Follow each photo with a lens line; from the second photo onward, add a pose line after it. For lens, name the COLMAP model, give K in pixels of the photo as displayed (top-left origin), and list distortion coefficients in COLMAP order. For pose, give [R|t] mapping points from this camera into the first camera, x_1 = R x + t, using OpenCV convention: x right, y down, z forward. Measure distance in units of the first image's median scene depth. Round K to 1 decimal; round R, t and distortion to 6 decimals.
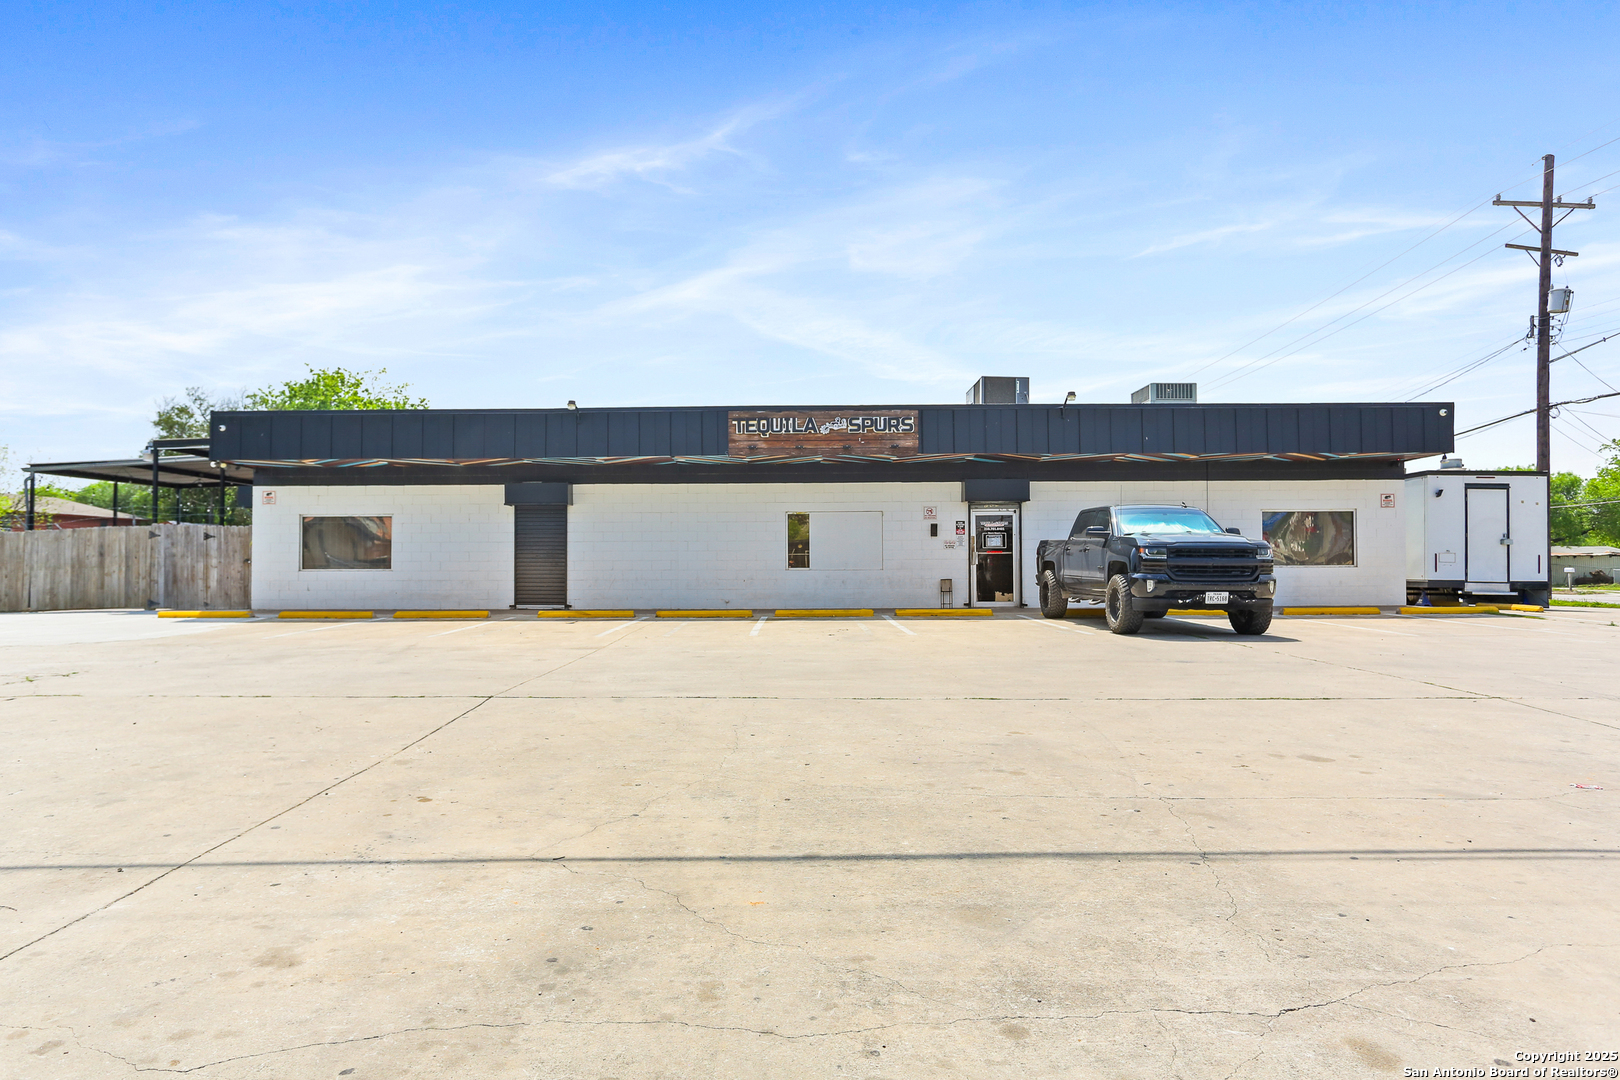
lens RADIAL K [[967.5, 0, 810.0], [0, 967.5, 540.0], [0, 0, 1]] dist [0.004099, 0.001094]
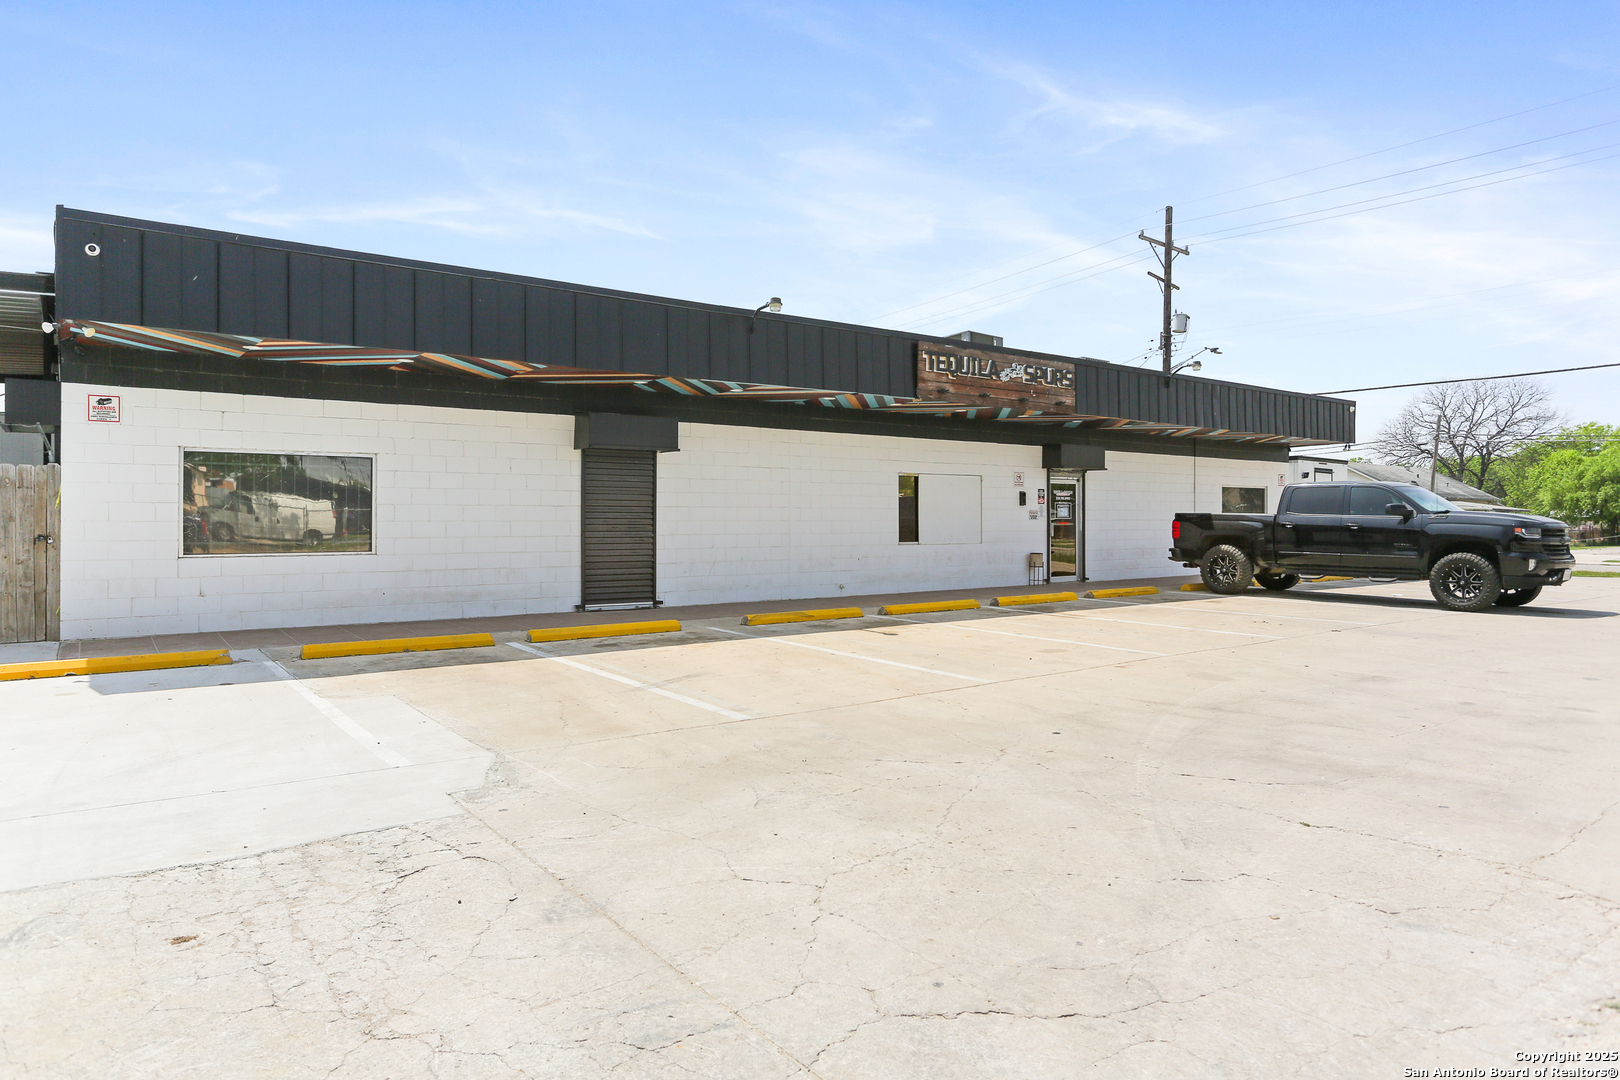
lens RADIAL K [[962.0, 0, 802.6], [0, 962.0, 511.8], [0, 0, 1]] dist [0.000541, 0.000676]
pose [[0.805597, 0.008671, 0.592400, -0.562513], [-0.018652, 0.999768, 0.010732, -0.003617], [-0.592170, -0.019695, 0.805572, 0.403766]]
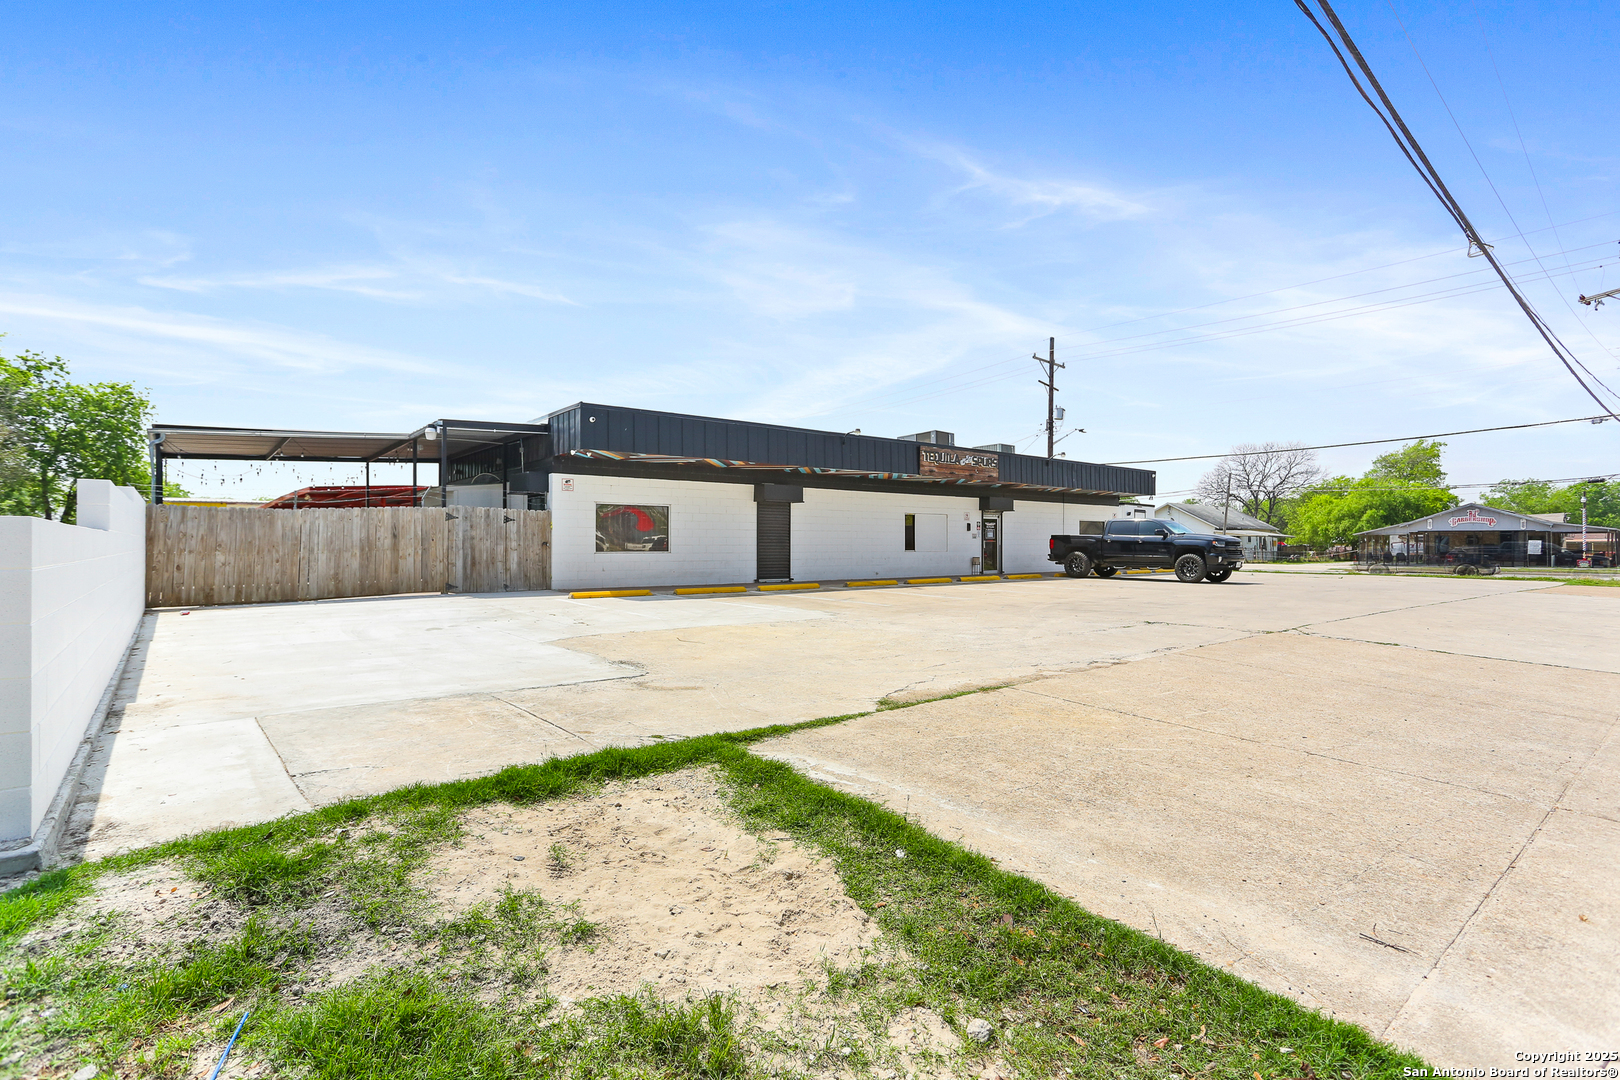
lens RADIAL K [[761.7, 0, 810.0], [0, 761.7, 540.0], [0, 0, 1]] dist [-0.001560, -0.000052]
pose [[0.774268, 0.008234, 0.632805, -0.882789], [-0.019477, 0.999752, 0.010822, 0.002916], [-0.632559, -0.020704, 0.774236, 0.181671]]
